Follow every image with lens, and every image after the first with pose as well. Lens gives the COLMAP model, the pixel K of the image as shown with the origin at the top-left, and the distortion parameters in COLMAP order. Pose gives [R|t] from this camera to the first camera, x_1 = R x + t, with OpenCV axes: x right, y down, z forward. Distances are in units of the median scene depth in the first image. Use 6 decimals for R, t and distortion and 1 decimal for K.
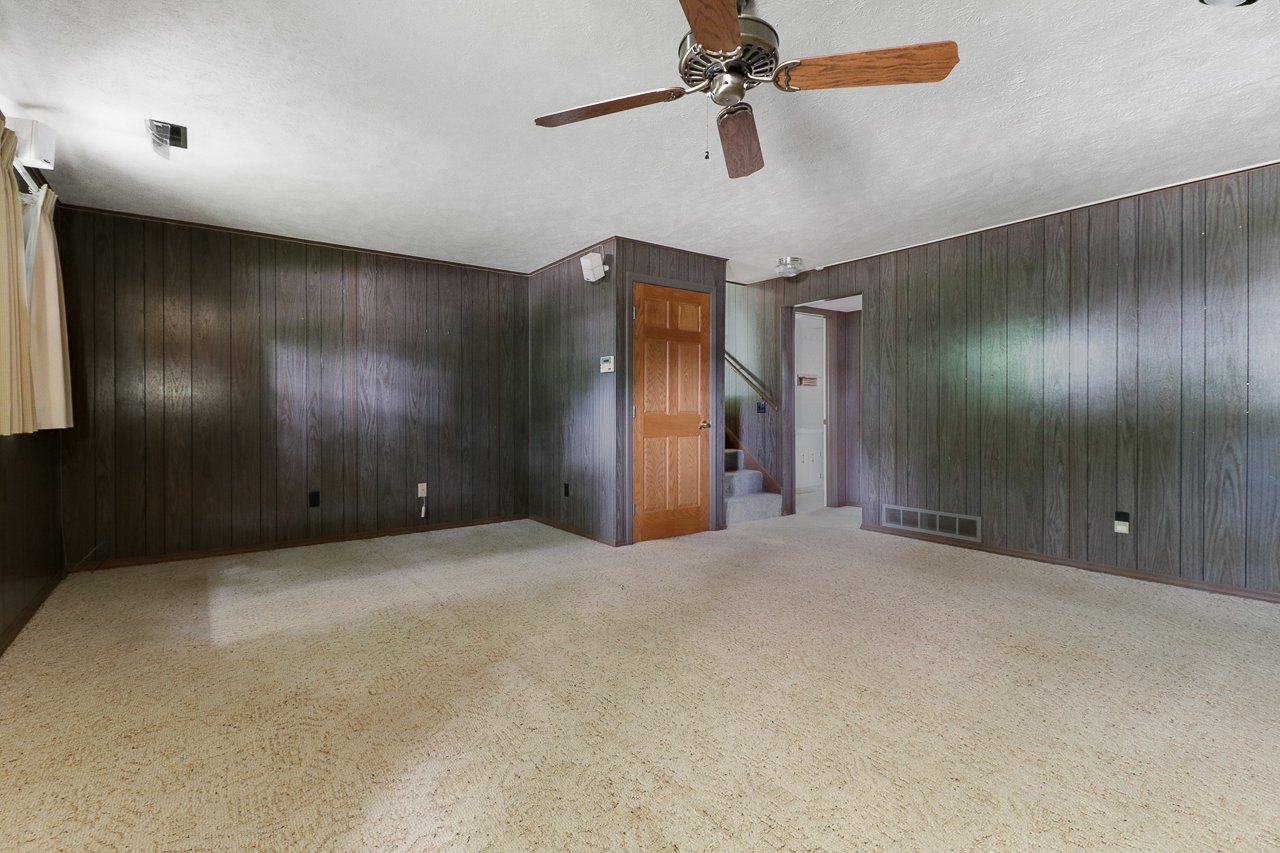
lens RADIAL K [[600.7, 0, 641.4], [0, 600.7, 410.4], [0, 0, 1]] dist [0.000016, -0.000424]
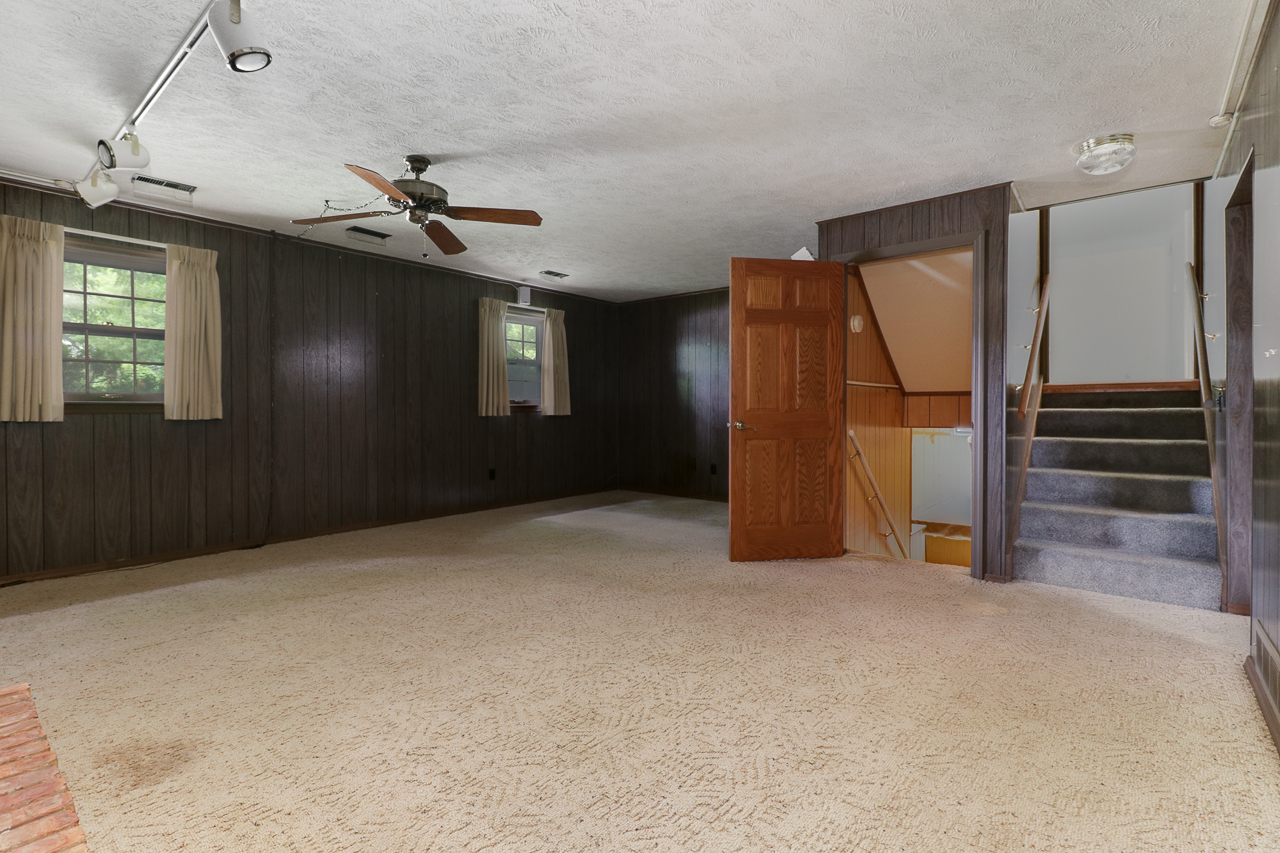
lens RADIAL K [[600.7, 0, 641.4], [0, 600.7, 410.4], [0, 0, 1]] dist [0.000016, -0.000424]
pose [[0.244801, 0.007886, -0.969541, 0.828466], [-0.007924, 0.999950, 0.006133, 0.002254], [0.969541, 0.006182, 0.244851, 0.523975]]
